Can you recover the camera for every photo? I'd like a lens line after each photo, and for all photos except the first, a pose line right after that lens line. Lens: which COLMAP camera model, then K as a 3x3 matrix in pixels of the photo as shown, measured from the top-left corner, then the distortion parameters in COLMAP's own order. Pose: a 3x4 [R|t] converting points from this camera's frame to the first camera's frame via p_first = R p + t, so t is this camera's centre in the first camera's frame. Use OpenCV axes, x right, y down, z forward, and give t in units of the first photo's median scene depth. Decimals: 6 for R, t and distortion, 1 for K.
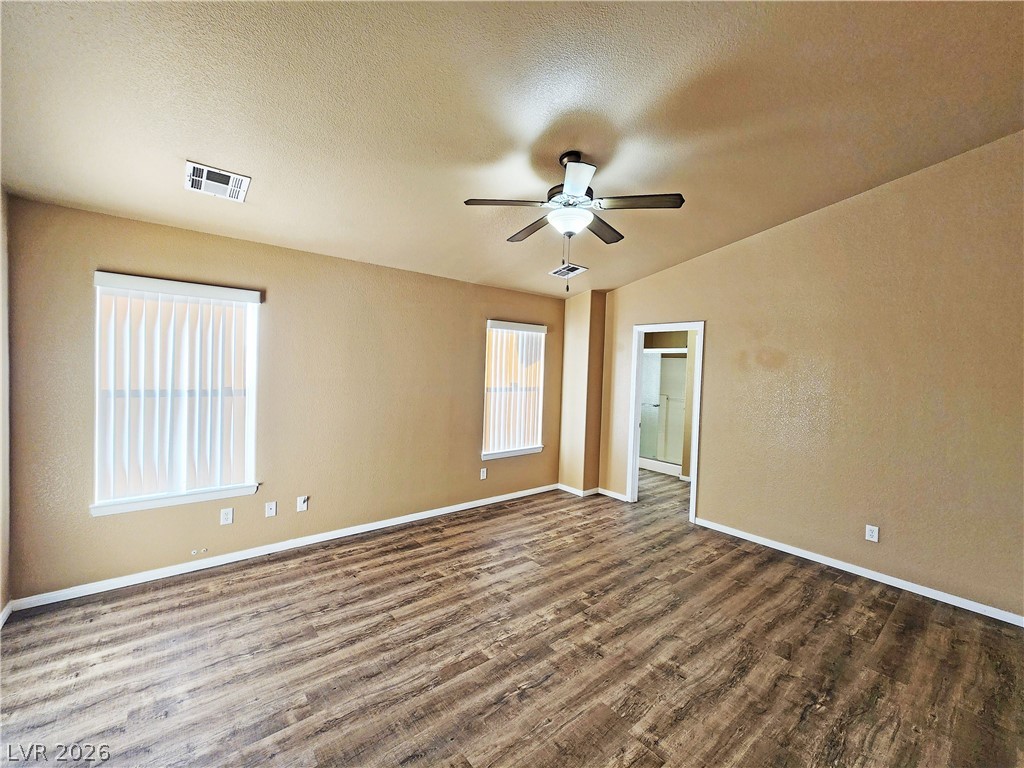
lens RADIAL K [[421.2, 0, 514.1], [0, 421.2, 381.2], [0, 0, 1]] dist [0.001981, -0.000245]
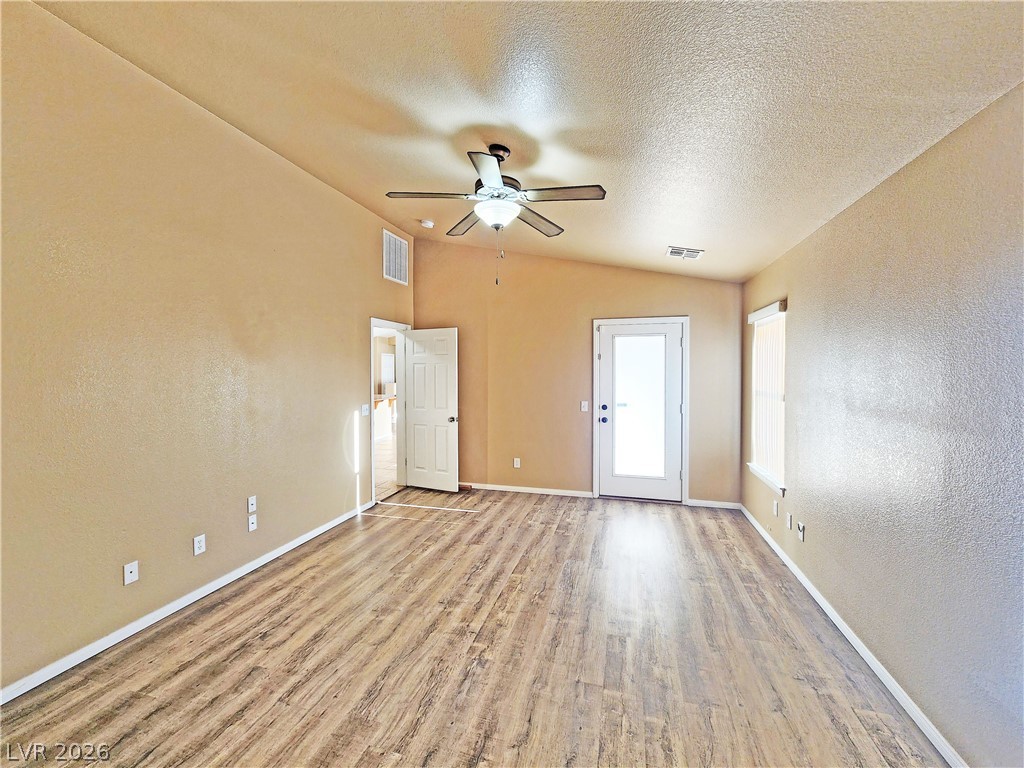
lens RADIAL K [[421.2, 0, 516.3], [0, 421.2, 380.1], [0, 0, 1]] dist [0.001981, -0.000245]
pose [[-0.816702, -0.020347, -0.576701, 0.678306], [-0.048725, 0.998241, 0.033783, -0.030018], [0.574999, 0.055690, -0.816256, 1.907000]]
